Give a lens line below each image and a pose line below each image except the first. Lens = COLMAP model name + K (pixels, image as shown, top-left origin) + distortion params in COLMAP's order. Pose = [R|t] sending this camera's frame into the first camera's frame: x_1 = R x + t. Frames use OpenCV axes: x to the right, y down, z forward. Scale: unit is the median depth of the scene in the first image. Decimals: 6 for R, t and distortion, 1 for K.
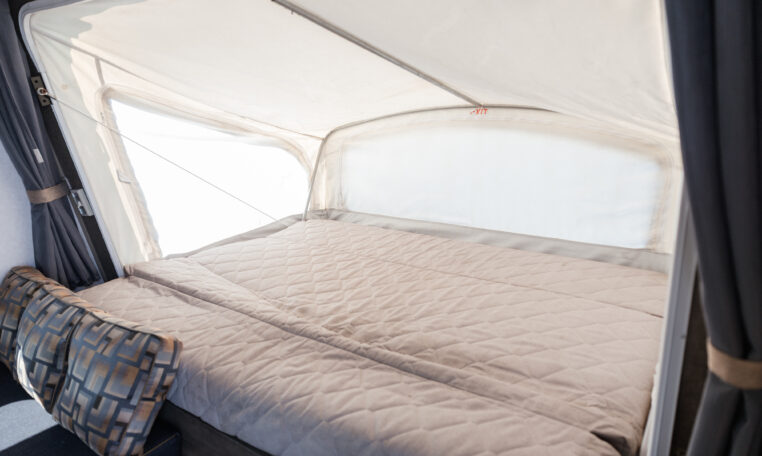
lens RADIAL K [[514.8, 0, 384.2], [0, 514.8, 227.4], [0, 0, 1]] dist [0.006230, -0.002146]
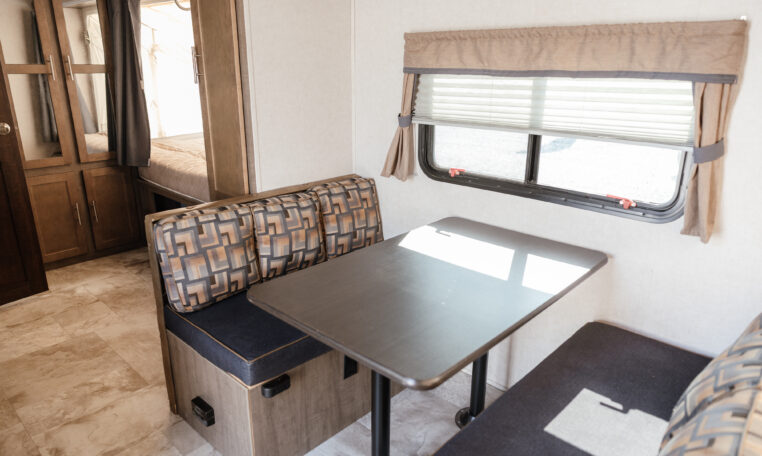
lens RADIAL K [[514.8, 0, 384.2], [0, 514.8, 227.4], [0, 0, 1]] dist [0.006230, -0.002146]
pose [[-0.121038, 0.317011, -0.940667, -0.010840], [-0.242529, 0.909470, 0.337705, -0.100887], [0.962564, 0.269014, -0.033196, 0.521817]]
